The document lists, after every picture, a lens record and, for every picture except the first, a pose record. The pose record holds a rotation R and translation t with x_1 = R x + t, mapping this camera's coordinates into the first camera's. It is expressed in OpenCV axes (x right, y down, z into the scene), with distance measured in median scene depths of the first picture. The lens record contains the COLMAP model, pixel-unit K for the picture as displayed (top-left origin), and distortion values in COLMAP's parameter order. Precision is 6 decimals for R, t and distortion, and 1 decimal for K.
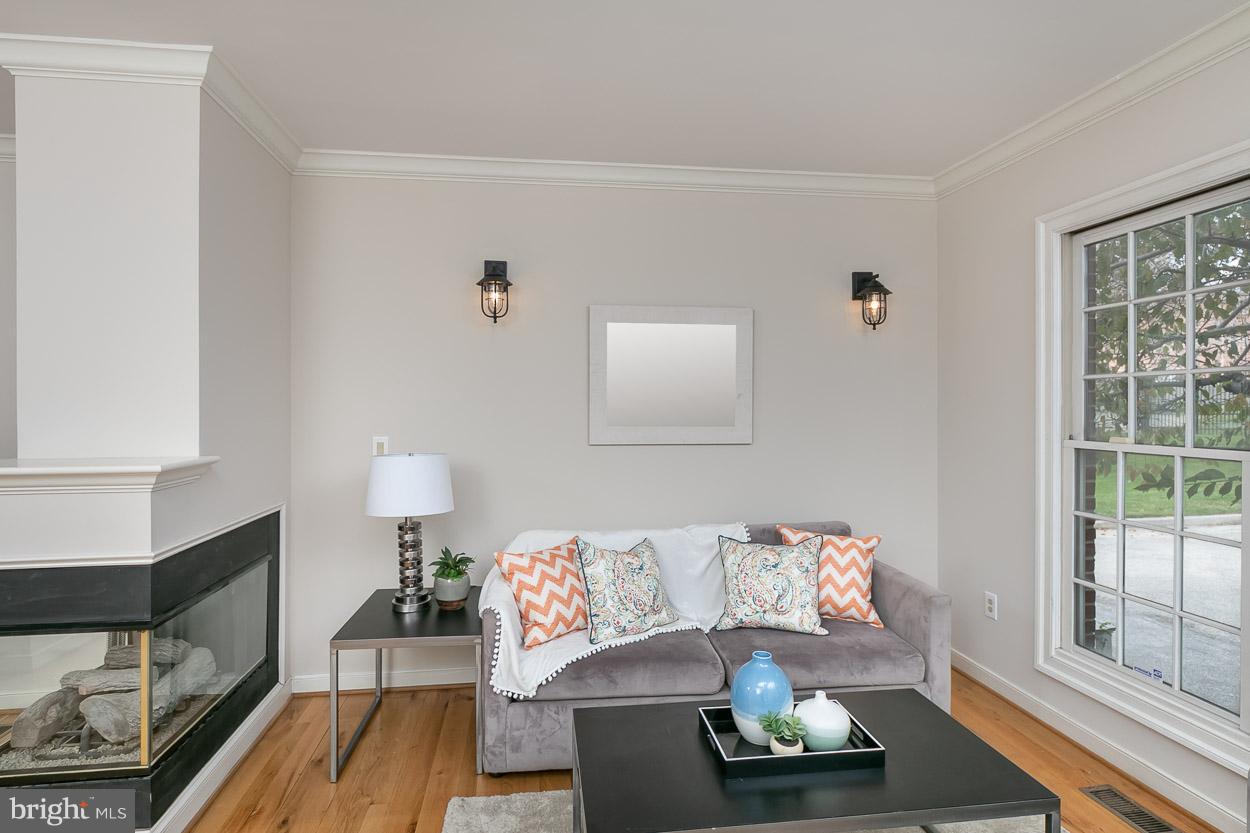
lens RADIAL K [[644.0, 0, 625.0], [0, 644.0, 416.5], [0, 0, 1]] dist [0.006212, -0.001512]
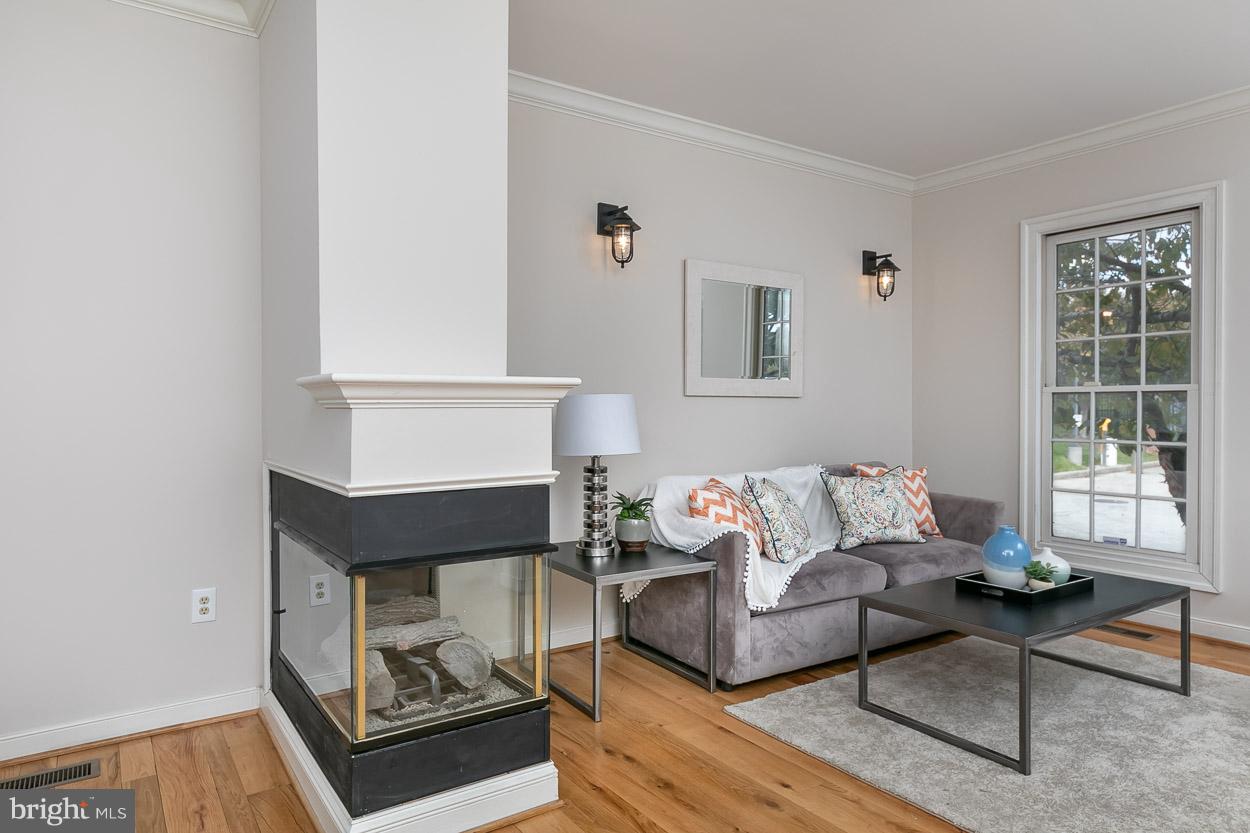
lens RADIAL K [[754.7, 0, 625.0], [0, 754.7, 416.5], [0, 0, 1]] dist [0.011514, 0.001833]
pose [[0.896810, -0.005480, 0.442383, -0.819159], [0.006715, 0.999977, -0.001226, 0.095306], [-0.442366, 0.004070, 0.896825, -0.038000]]
